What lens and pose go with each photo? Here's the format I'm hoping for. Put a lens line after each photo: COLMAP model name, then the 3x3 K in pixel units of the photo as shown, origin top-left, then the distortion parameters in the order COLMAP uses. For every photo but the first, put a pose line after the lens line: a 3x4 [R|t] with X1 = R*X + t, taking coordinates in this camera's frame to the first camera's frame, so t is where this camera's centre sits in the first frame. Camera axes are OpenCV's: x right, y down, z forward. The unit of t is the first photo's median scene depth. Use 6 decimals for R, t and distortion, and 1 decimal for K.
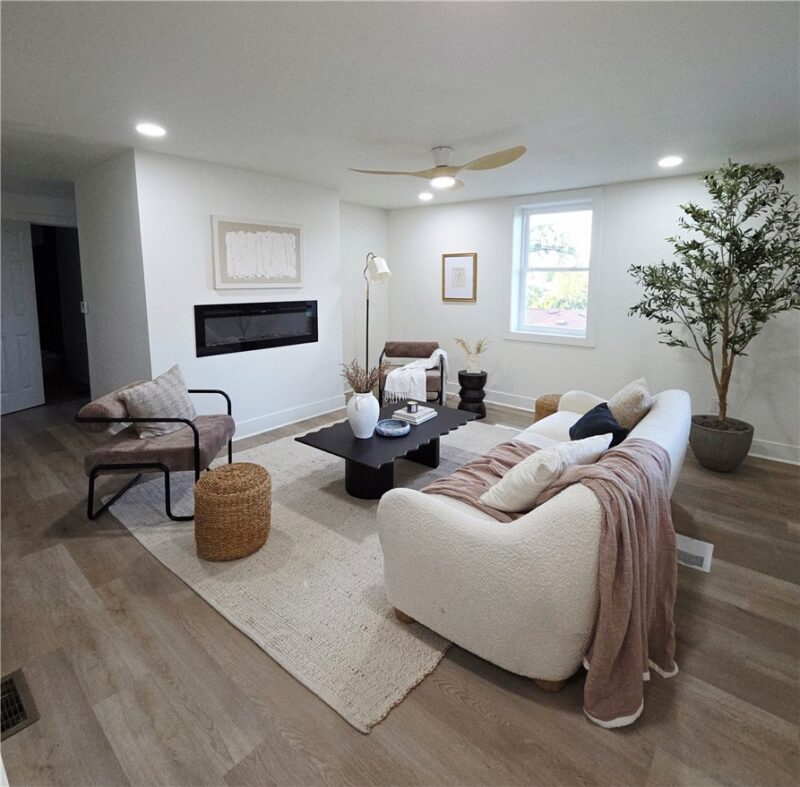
lens RADIAL K [[421.9, 0, 400.0], [0, 421.9, 393.5], [0, 0, 1]] dist [-0.004769, -0.001033]
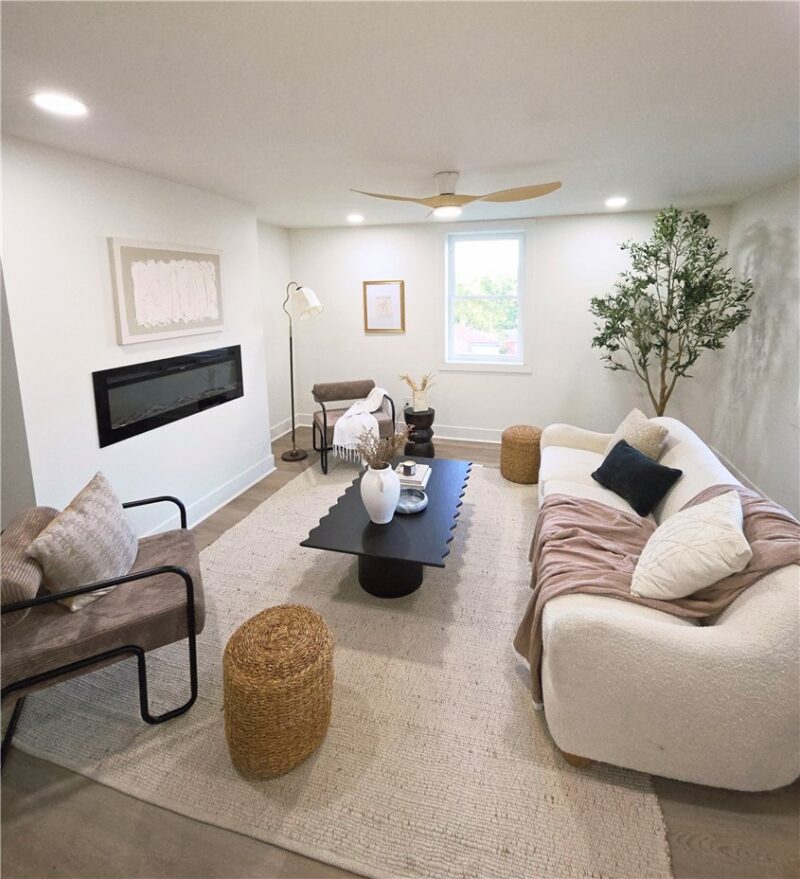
lens RADIAL K [[434.2, 0, 400.9], [0, 434.2, 402.6], [0, 0, 1]] dist [-0.001932, -0.000103]
pose [[0.920053, -0.112455, 0.375309, -0.298445], [0.117229, 0.993053, 0.010169, -0.110322], [-0.373845, 0.034641, 0.926844, 0.184646]]
